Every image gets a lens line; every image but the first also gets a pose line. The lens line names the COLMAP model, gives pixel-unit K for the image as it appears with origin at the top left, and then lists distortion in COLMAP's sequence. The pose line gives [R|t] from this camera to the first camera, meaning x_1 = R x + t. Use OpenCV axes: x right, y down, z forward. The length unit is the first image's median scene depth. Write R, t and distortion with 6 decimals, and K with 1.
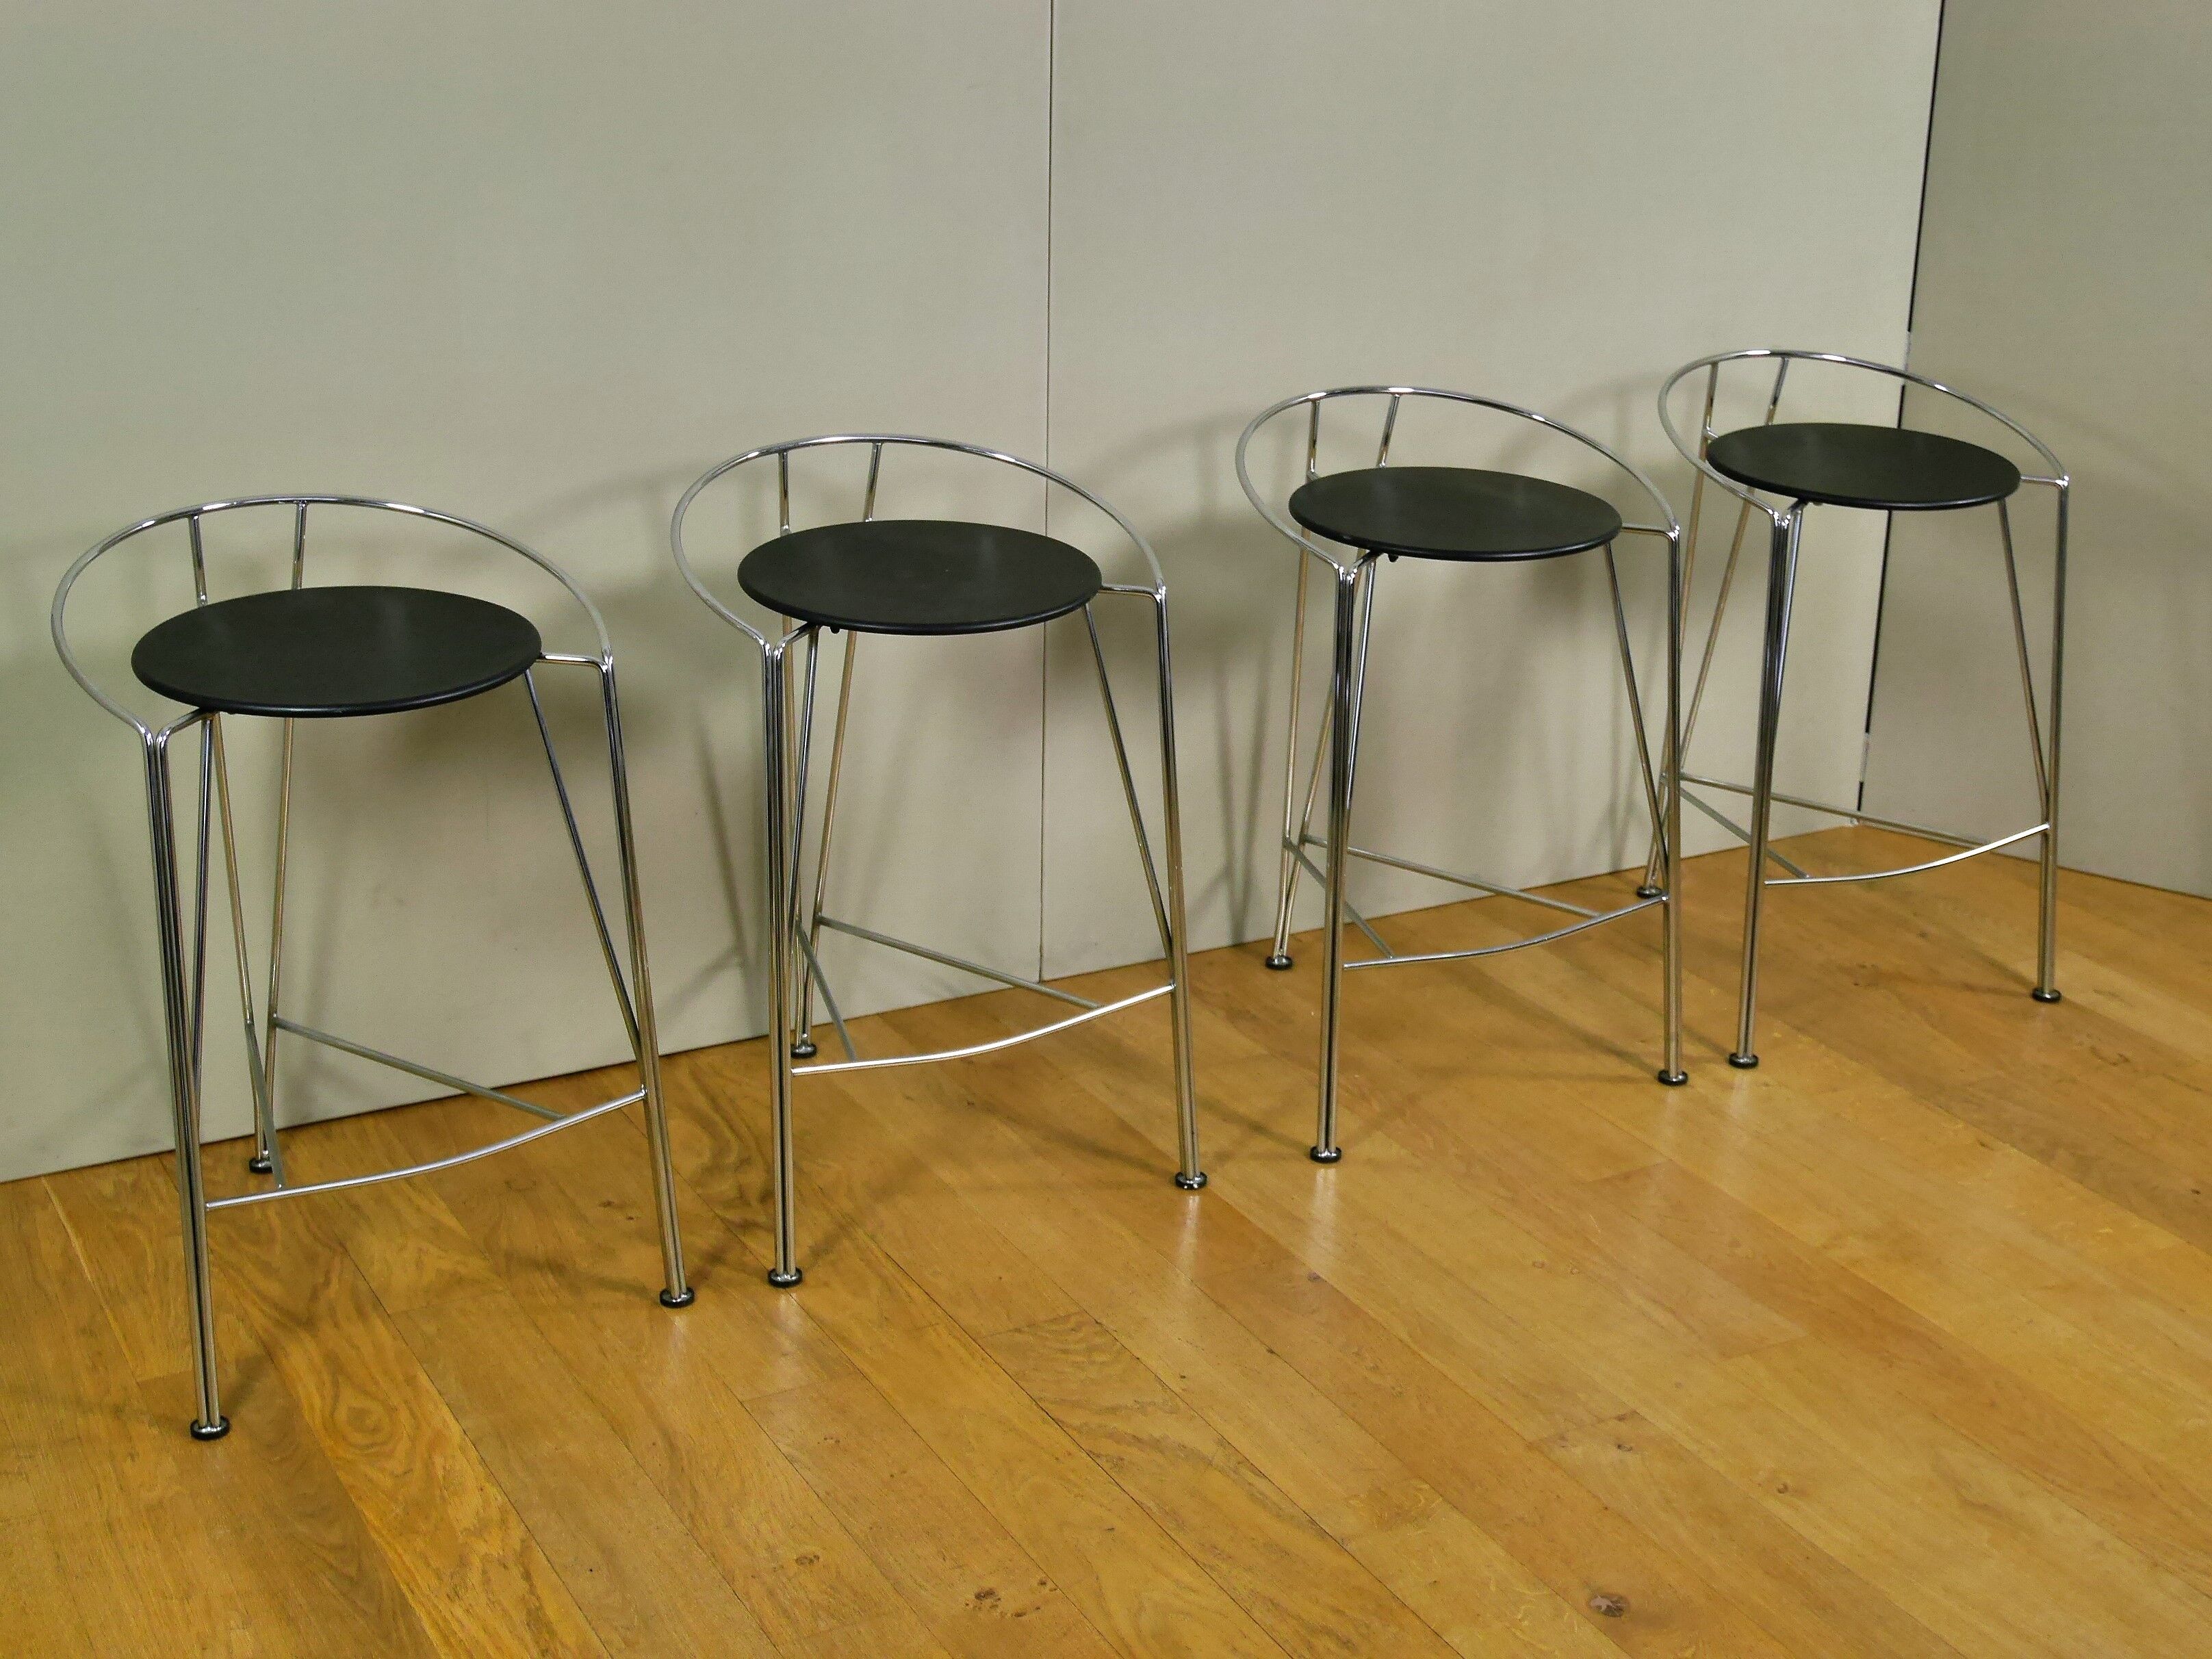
lens RADIAL K [[3033.8, 0, 1101.0], [0, 3033.8, 825.1], [0, 0, 1]] dist [-0.033216, 0.000000]
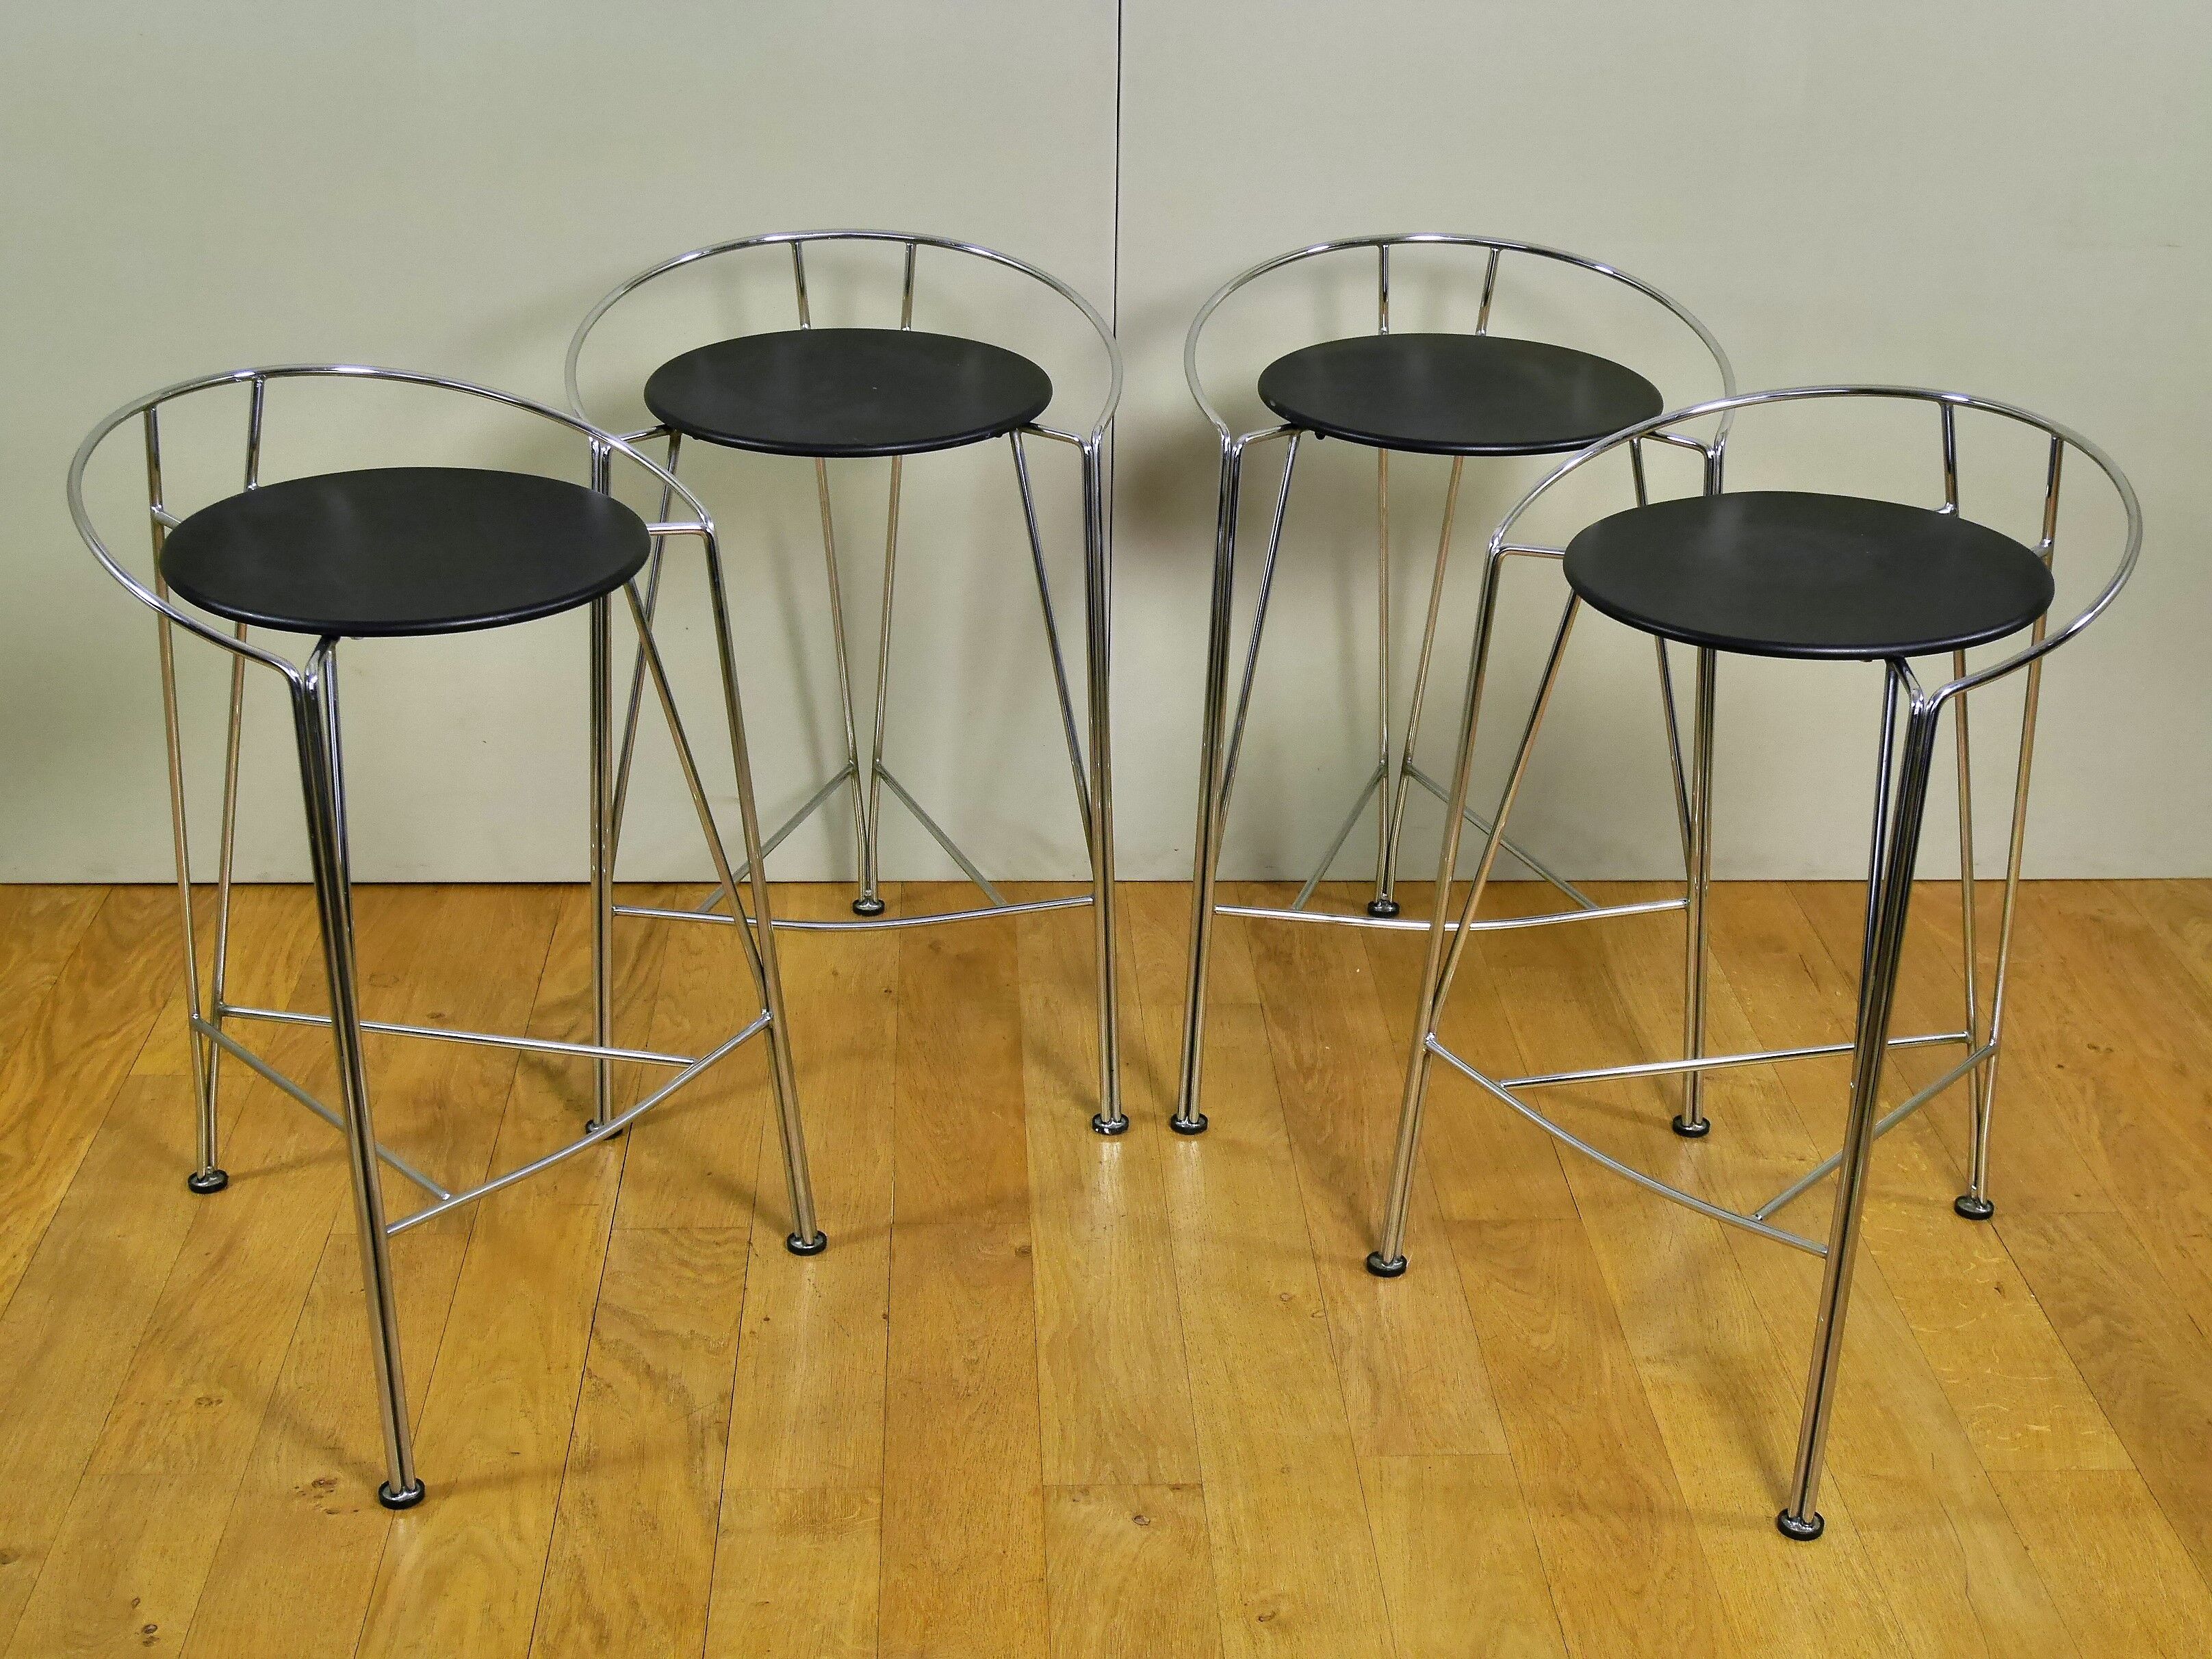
lens RADIAL K [[3238.4, 0, 1100.9], [0, 3238.4, 832.6], [0, 0, 1]] dist [-0.038569, 0.000000]
pose [[0.898804, 0.168328, -0.404744, 0.411448], [-0.152073, 0.985725, 0.072248, -0.034554], [0.411128, -0.003386, 0.911571, 0.162992]]
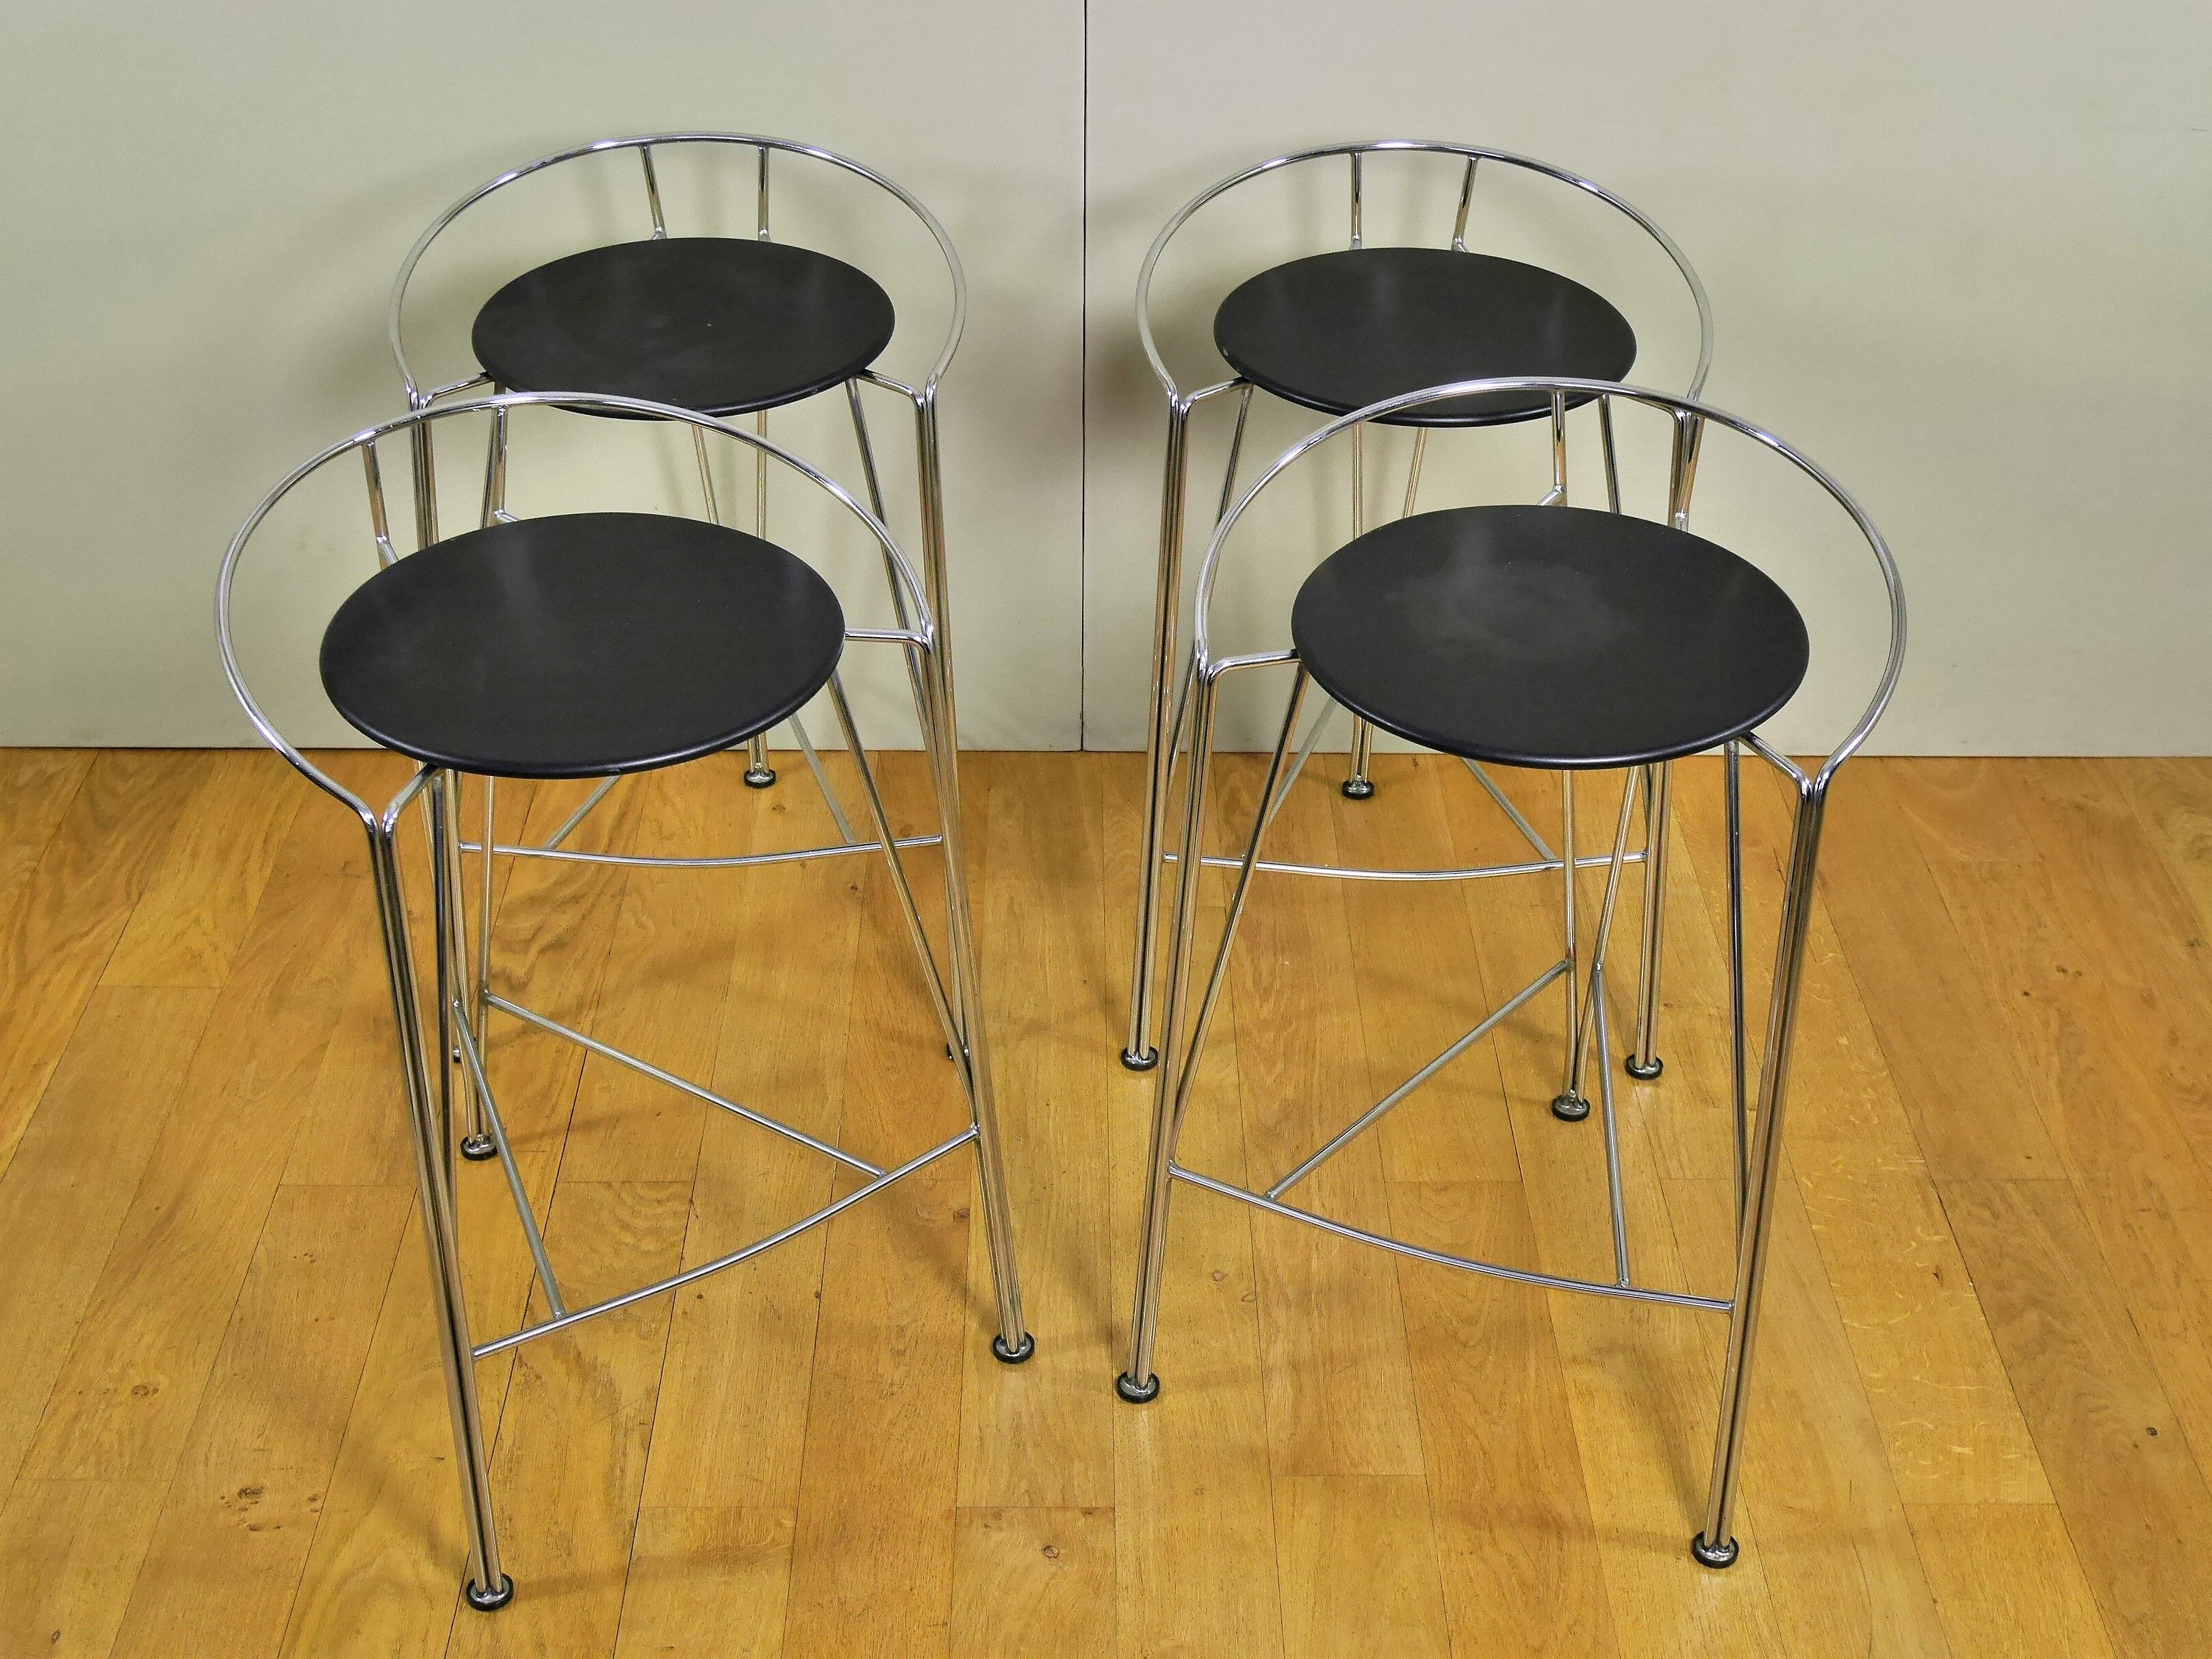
lens RADIAL K [[3033.8, 0, 1102.1], [0, 3033.8, 824.5], [0, 0, 1]] dist [-0.033216, 0.000000]
pose [[0.882515, 0.240860, -0.403924, 0.398908], [-0.156853, 0.960462, 0.230023, -0.151486], [0.443357, -0.139642, 0.885401, 0.251562]]
